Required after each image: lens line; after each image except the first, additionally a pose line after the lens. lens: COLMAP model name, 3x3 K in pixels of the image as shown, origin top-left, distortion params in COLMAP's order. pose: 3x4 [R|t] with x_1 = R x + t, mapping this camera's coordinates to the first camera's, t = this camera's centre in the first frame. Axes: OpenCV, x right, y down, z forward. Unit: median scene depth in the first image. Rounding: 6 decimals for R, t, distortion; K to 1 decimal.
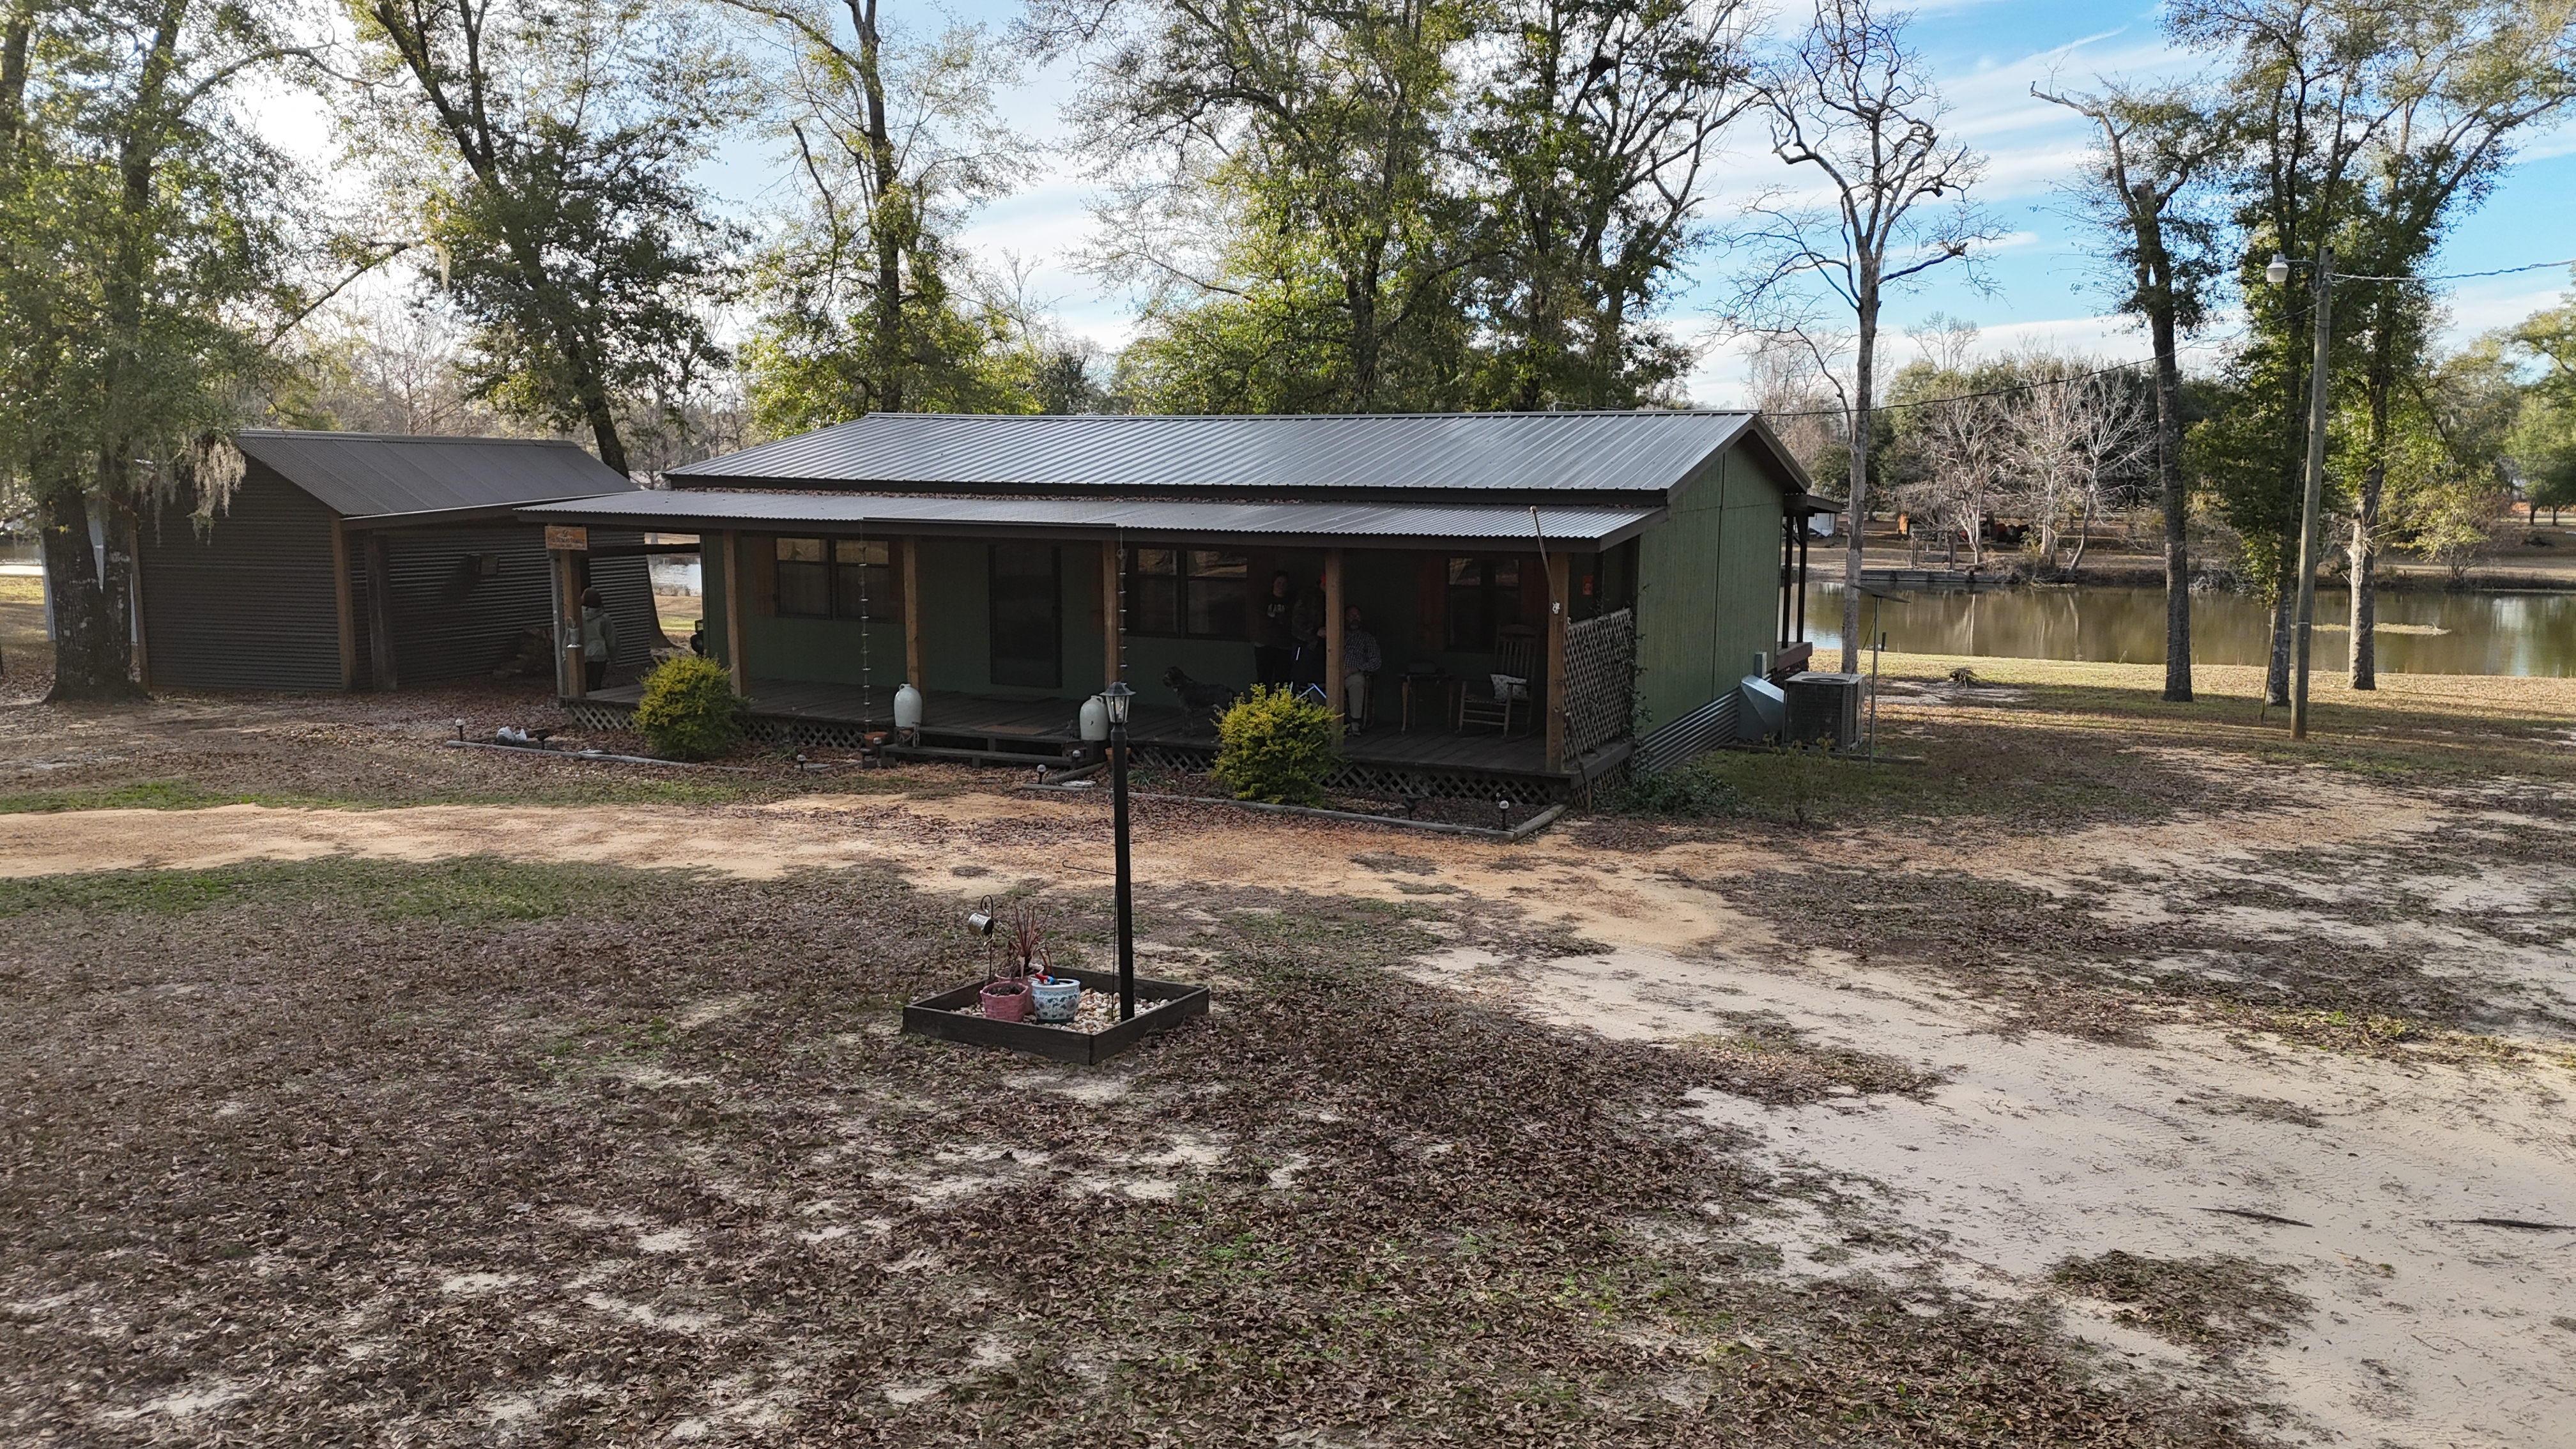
lens RADIAL K [[1920.9, 0, 1288.0], [0, 1920.9, 724.5], [0, 0, 1]] dist [0.066172, -0.059115]
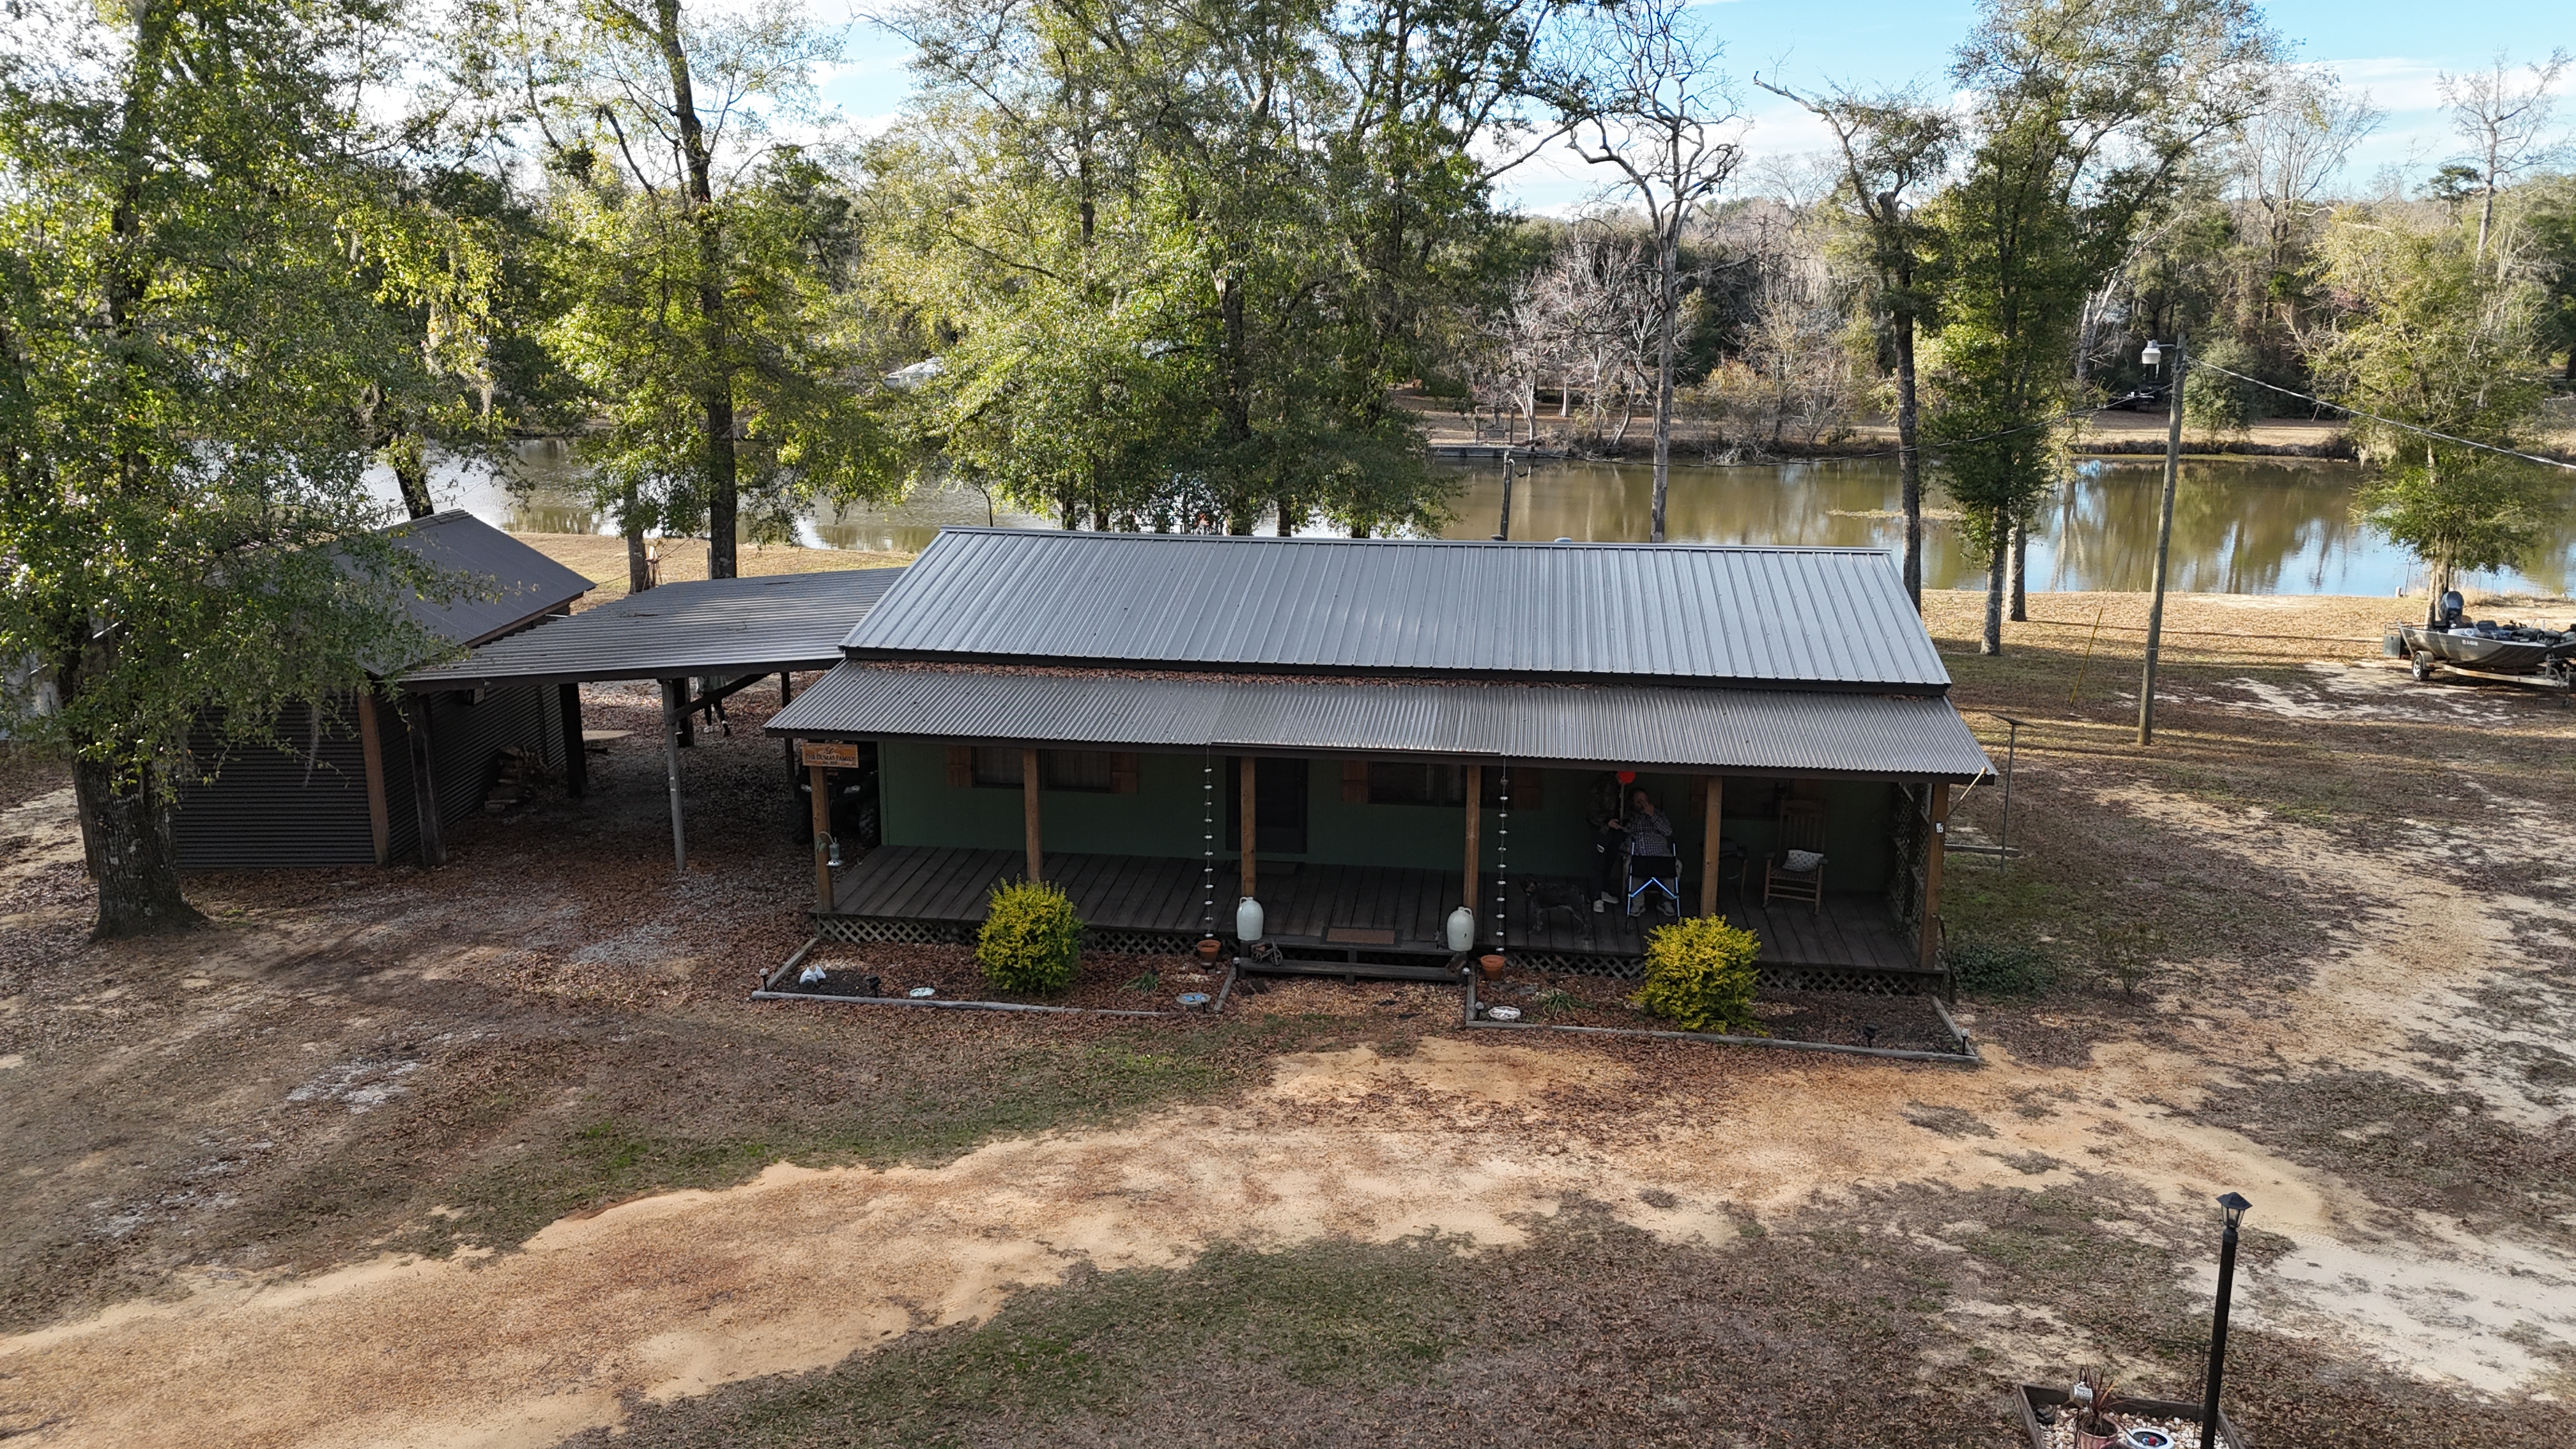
lens RADIAL K [[1920.9, 0, 1288.0], [0, 1920.9, 724.5], [0, 0, 1]] dist [0.066172, -0.059115]
pose [[0.954972, -0.068470, 0.288686, -0.410118], [0.039038, 0.993545, 0.106509, -0.193103], [-0.294115, -0.090444, 0.951481, 0.039267]]
